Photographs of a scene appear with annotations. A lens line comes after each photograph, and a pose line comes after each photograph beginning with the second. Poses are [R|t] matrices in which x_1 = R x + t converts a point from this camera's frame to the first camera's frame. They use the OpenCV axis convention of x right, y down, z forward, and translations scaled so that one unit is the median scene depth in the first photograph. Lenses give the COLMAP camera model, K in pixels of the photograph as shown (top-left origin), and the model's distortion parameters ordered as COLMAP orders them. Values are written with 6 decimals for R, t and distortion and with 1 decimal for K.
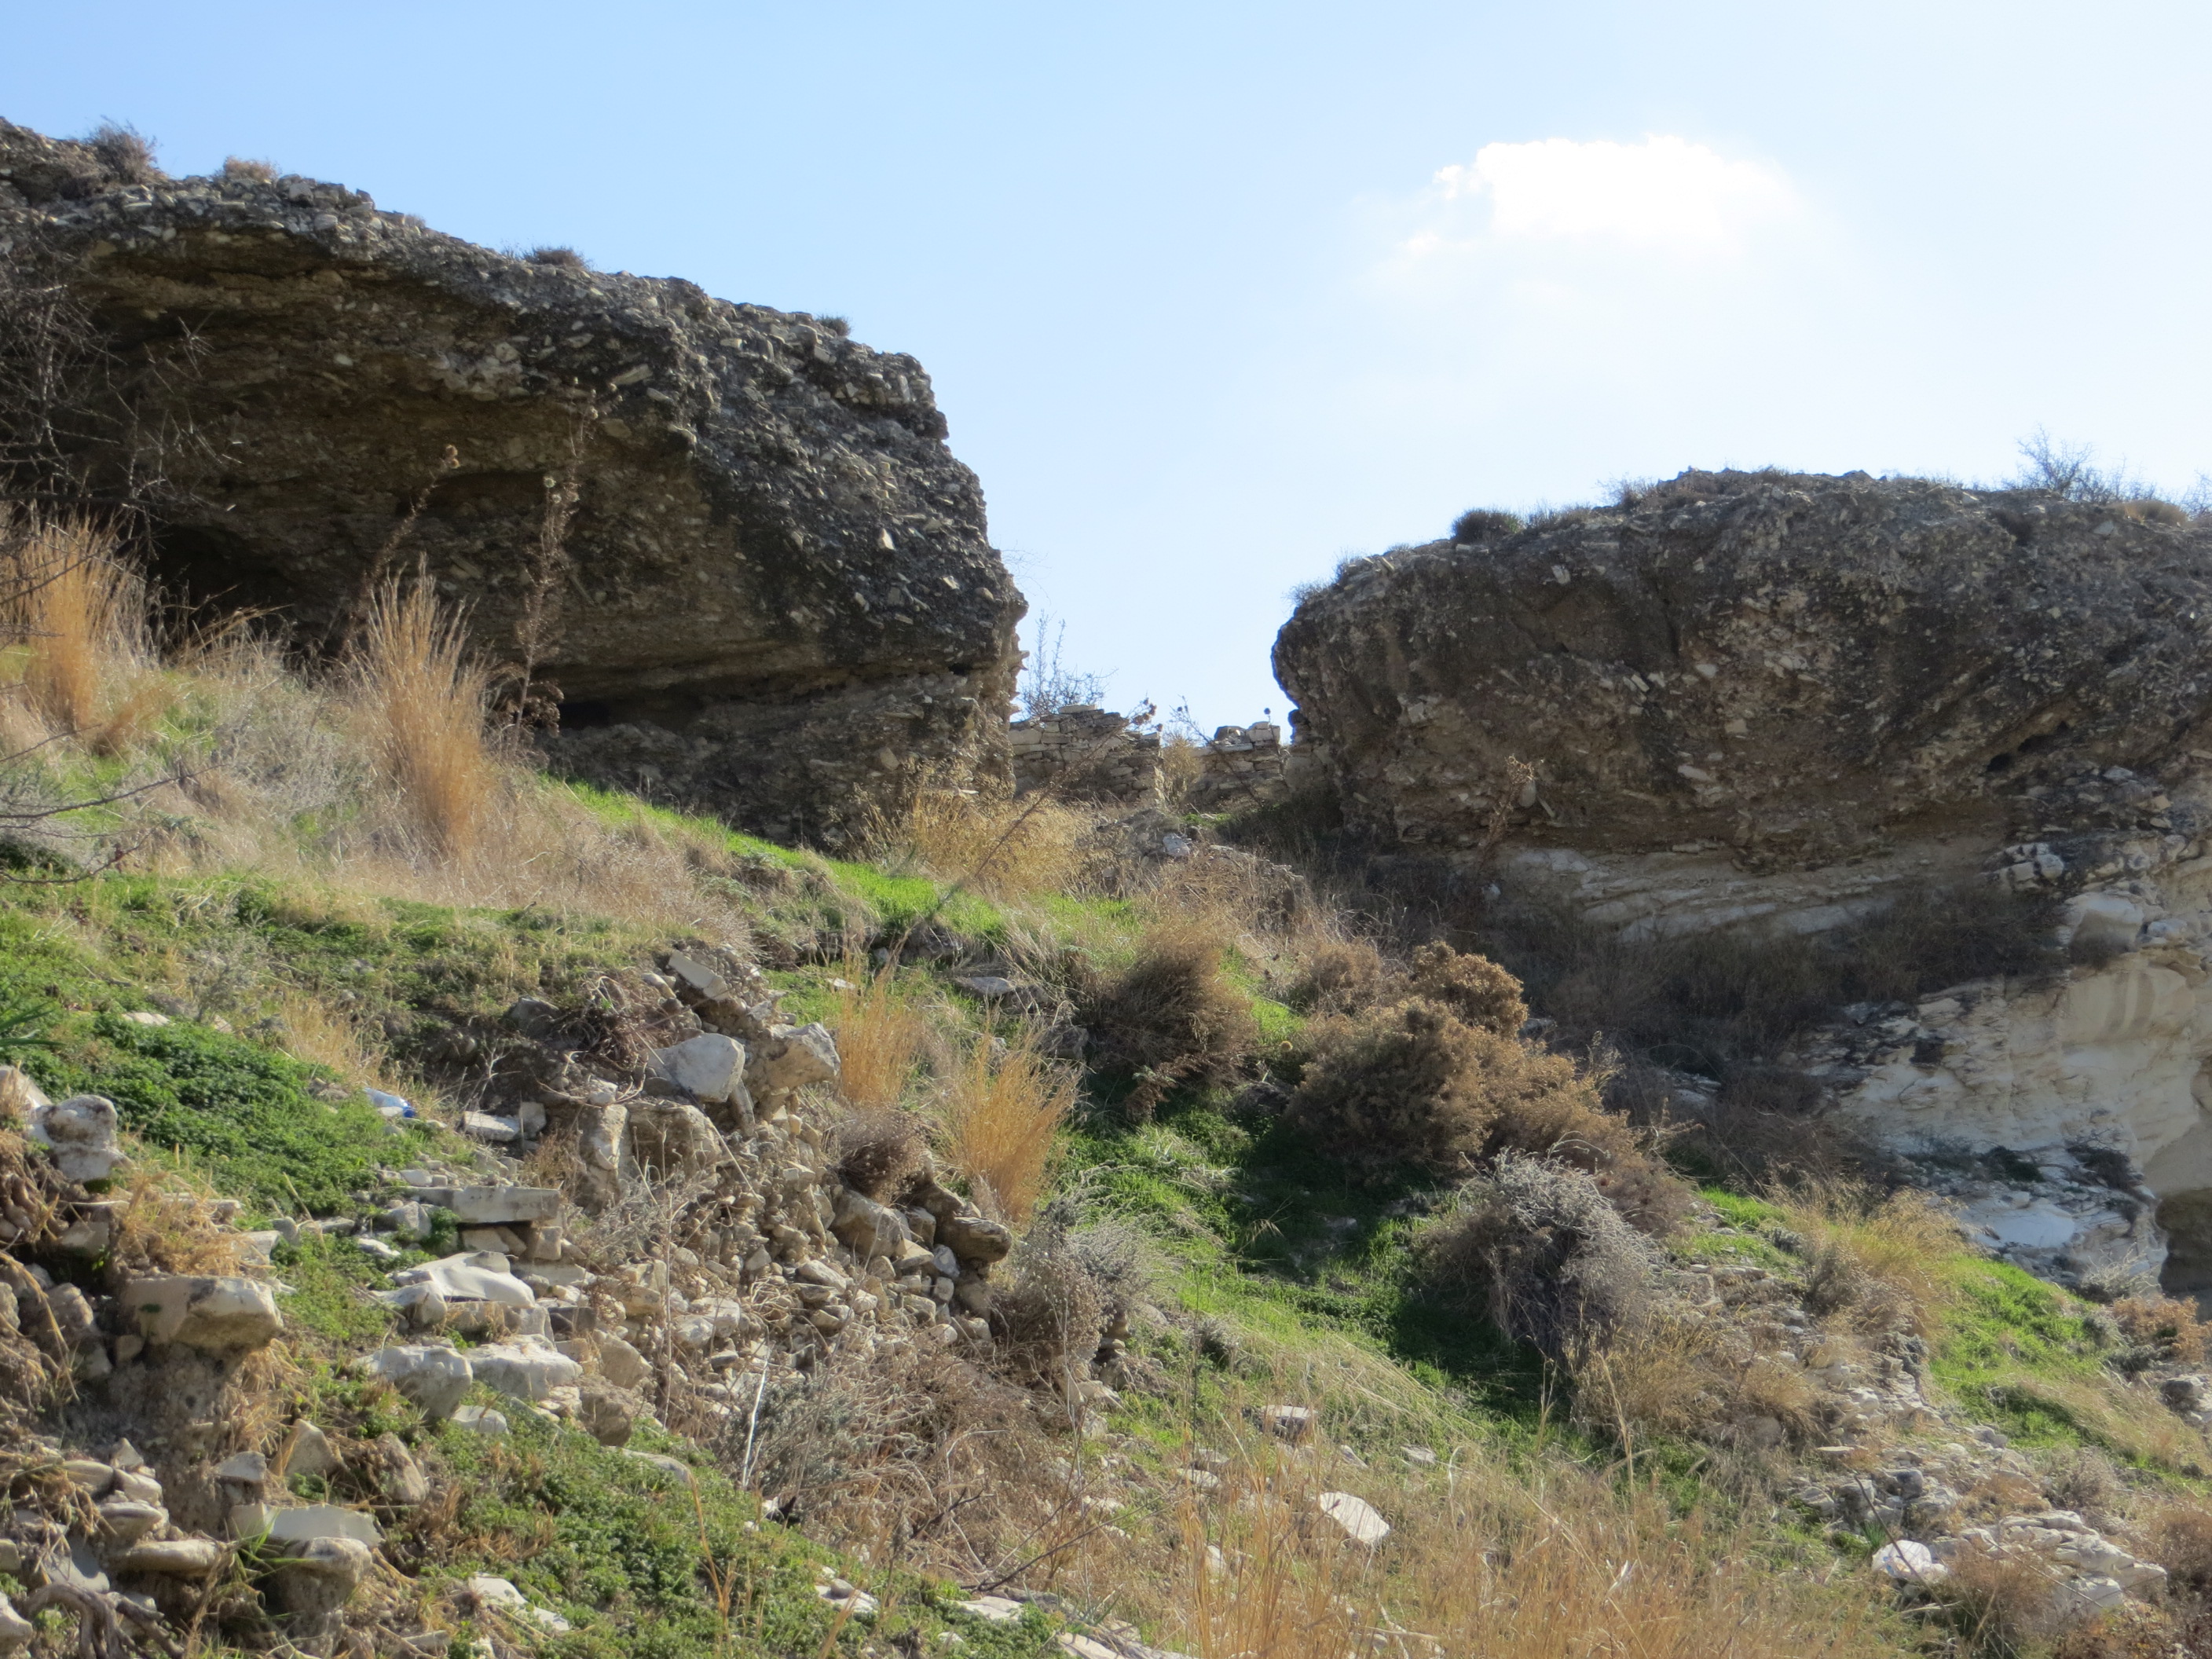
lens RADIAL K [[3664.5, 0, 1116.6], [0, 3664.5, 821.9], [0, 0, 1]] dist [-0.214423, 0.000000]
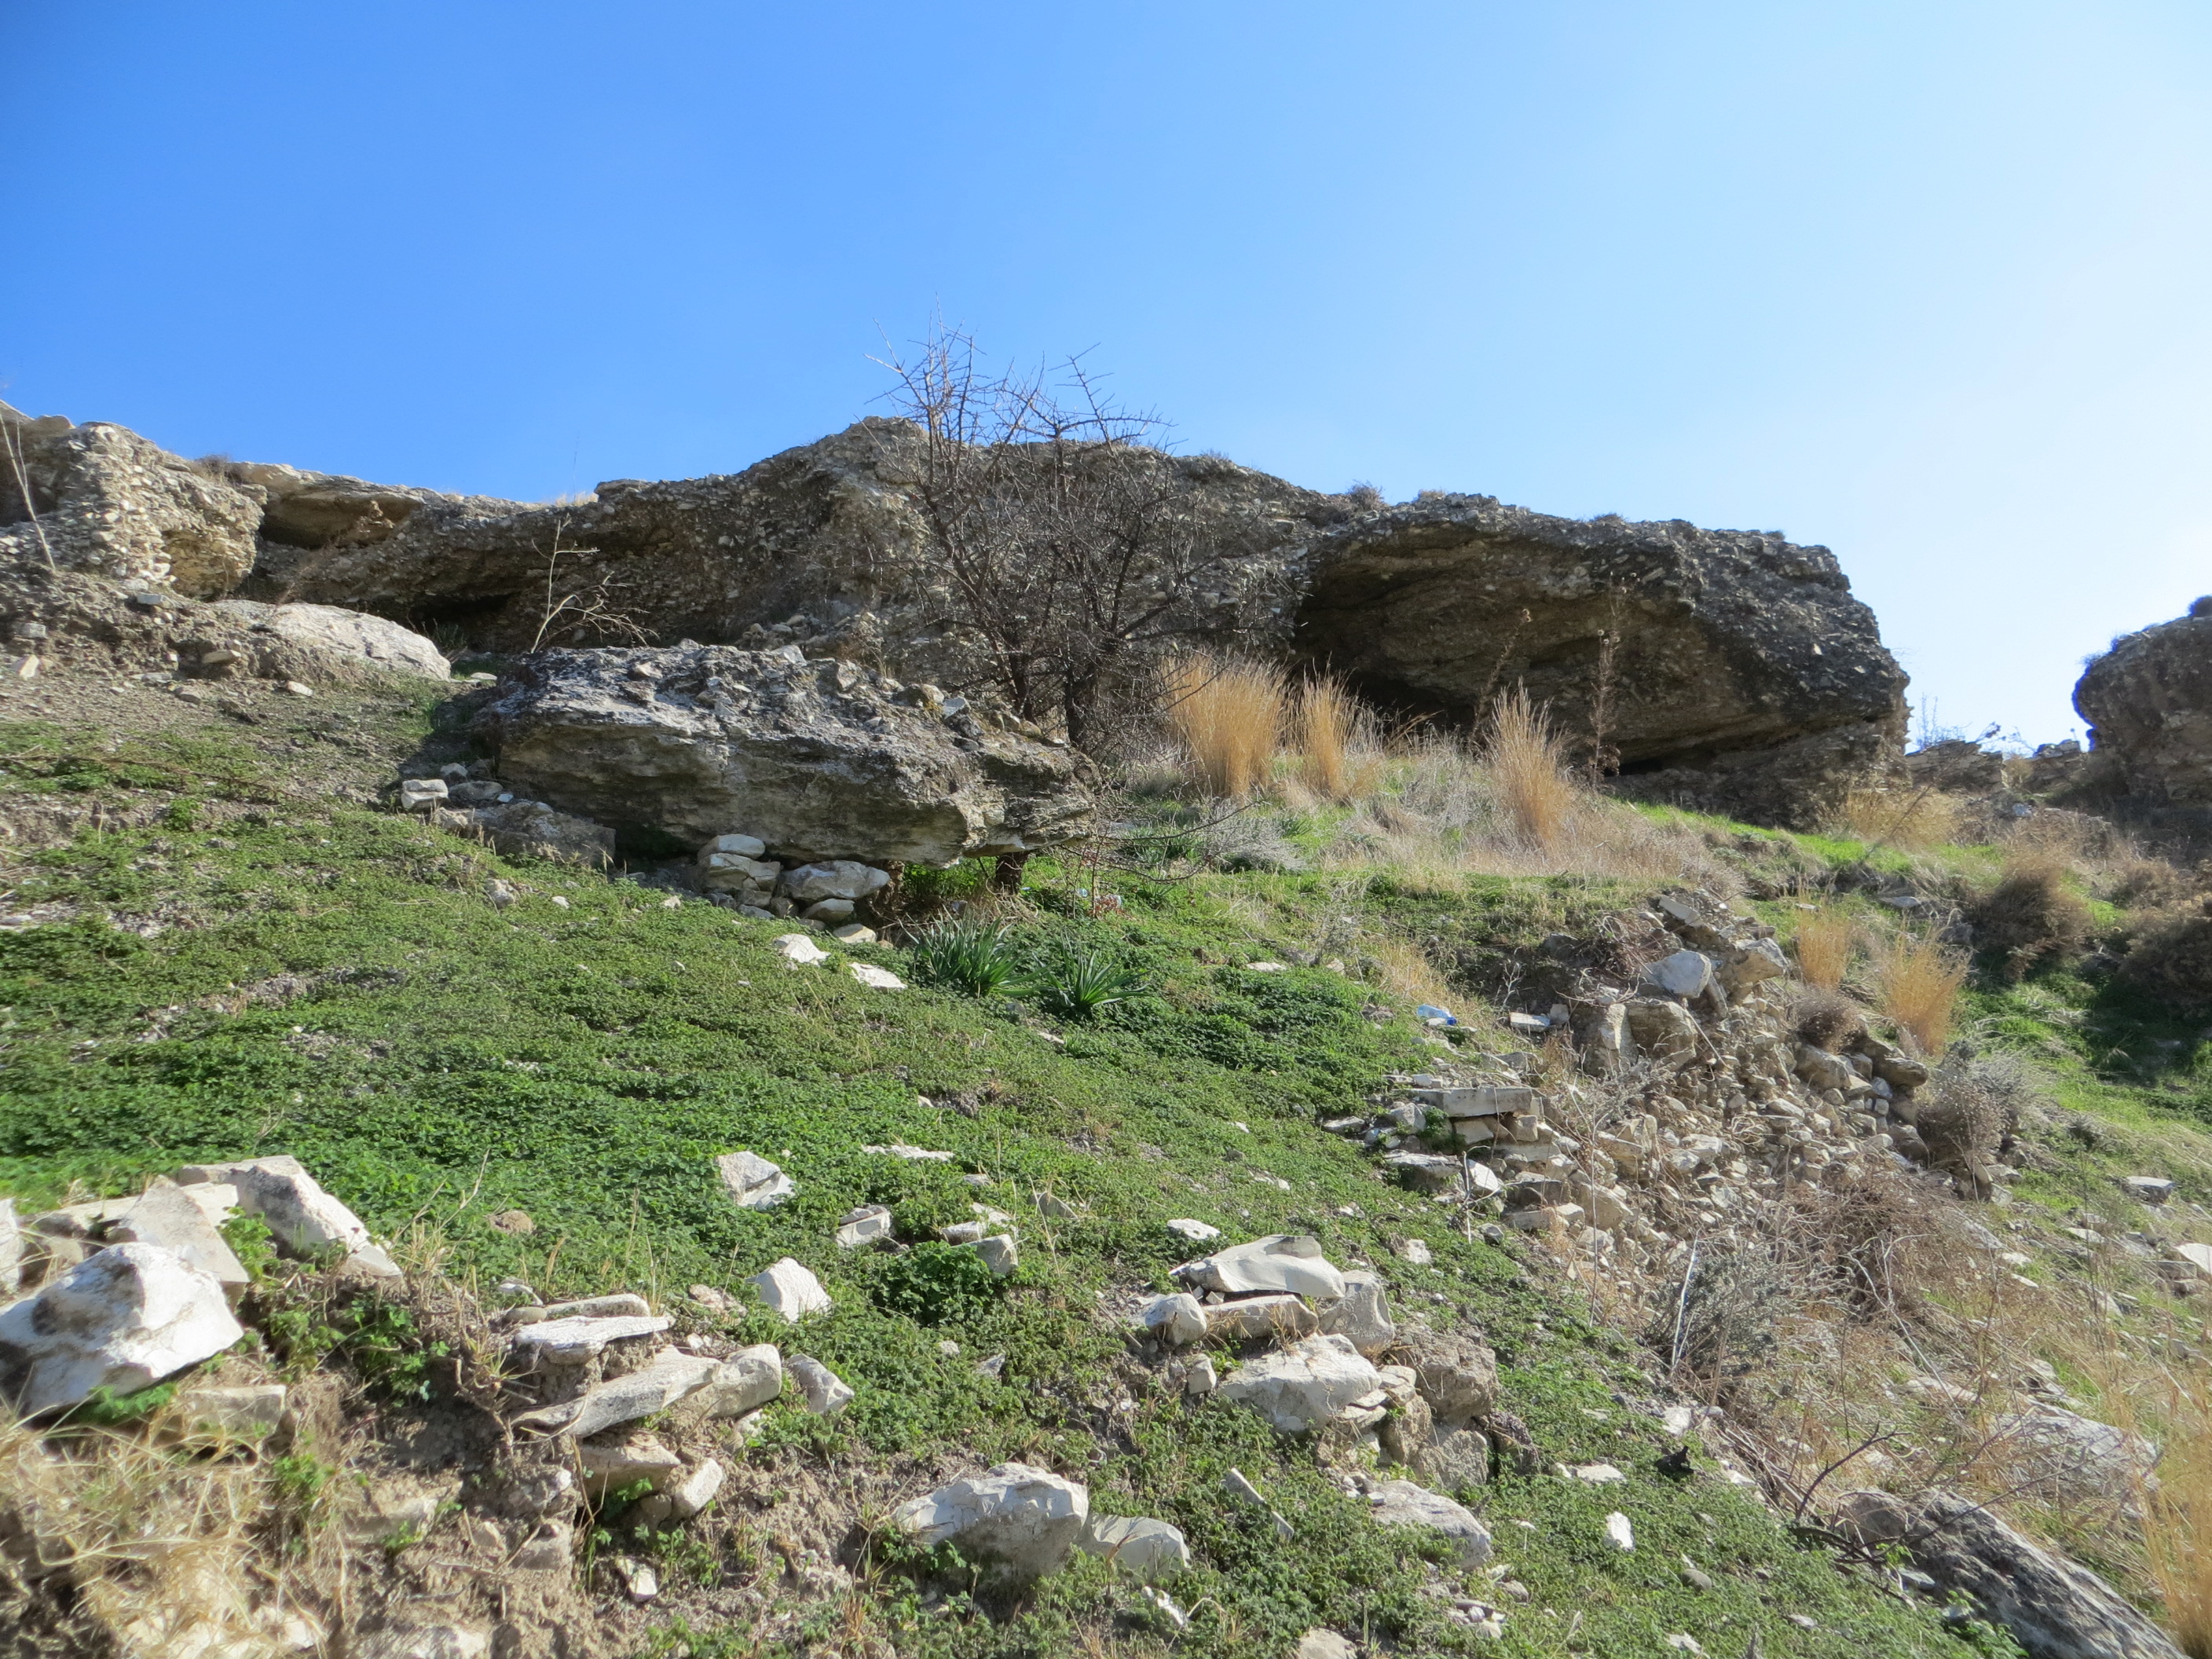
lens RADIAL K [[1664.0, 0, 1092.7], [0, 1664.0, 817.4], [0, 0, 1]] dist [-0.015754, 0.004292]
pose [[0.878716, -0.082262, -0.470204, -0.001080], [0.074615, 0.996601, -0.034916, 0.005242], [0.471478, -0.004403, 0.881867, 0.158379]]
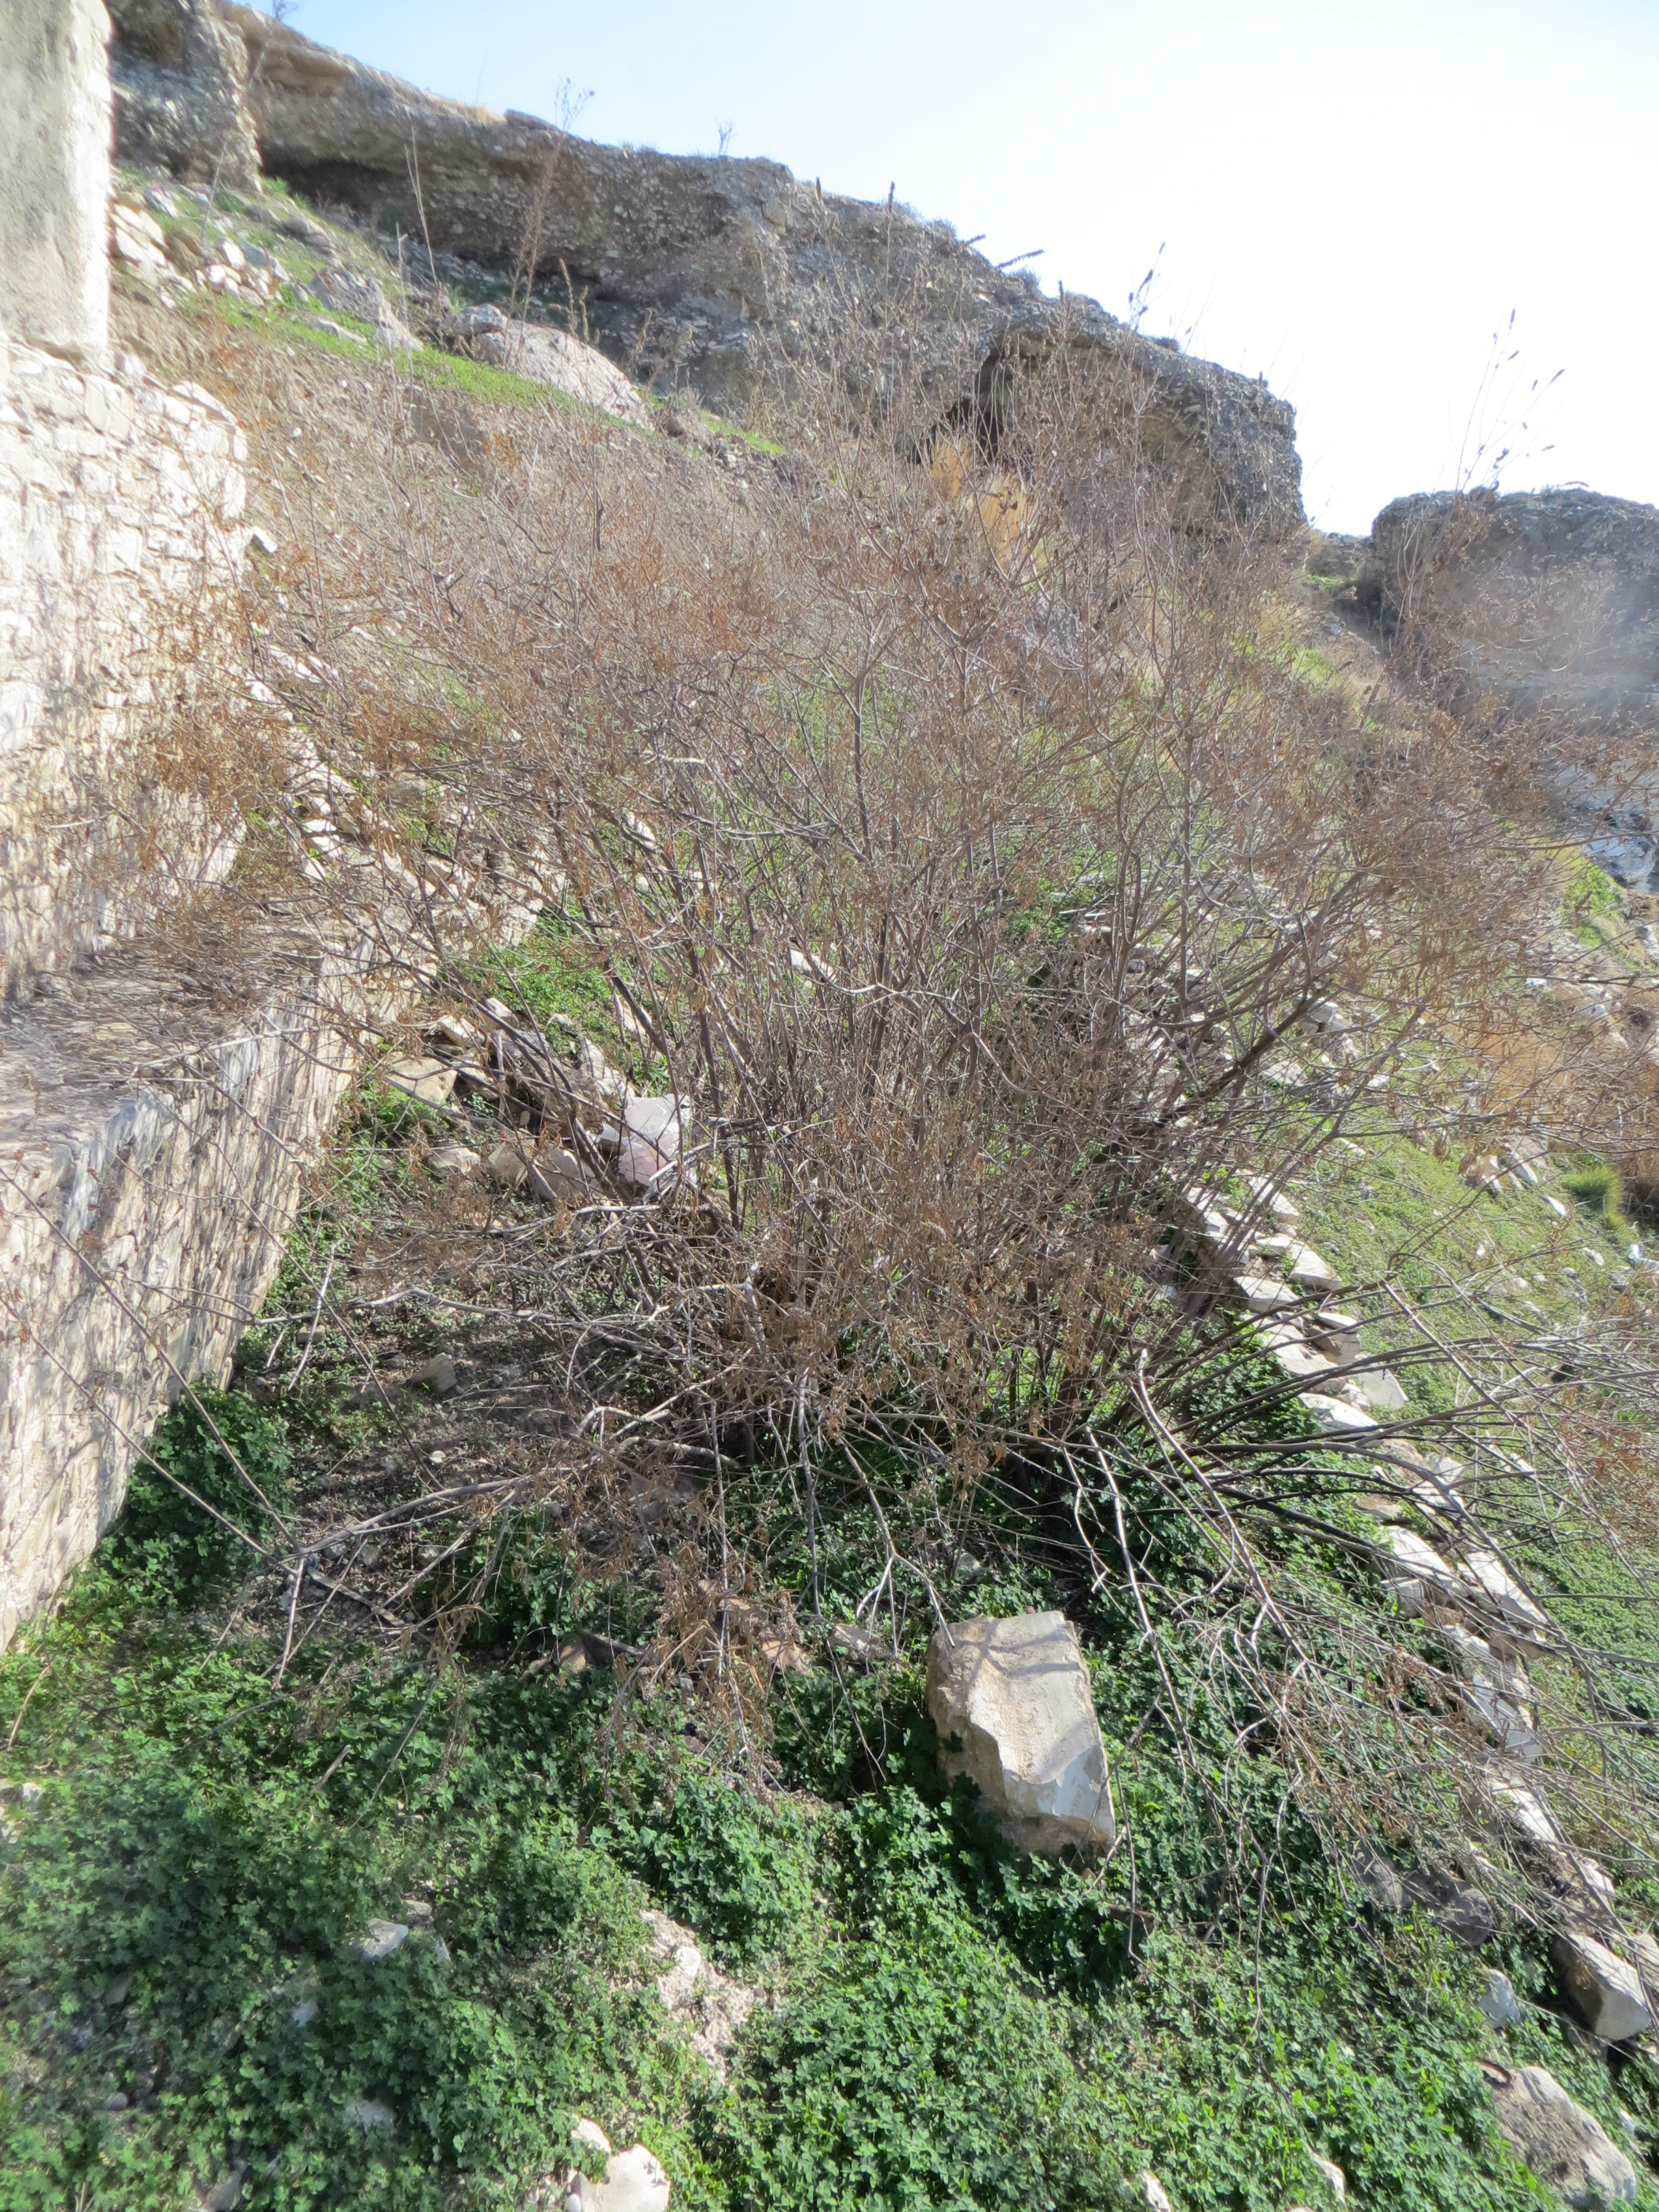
lens RADIAL K [[1664.0, 0, 827.5], [0, 1664.0, 1106.6], [0, 0, 1]] dist [-0.015754, 0.004292]
pose [[0.958420, 0.264368, -0.107426, -0.135145], [-0.200674, 0.892054, 0.404932, -0.113650], [0.202881, -0.366537, 0.908014, -0.346611]]
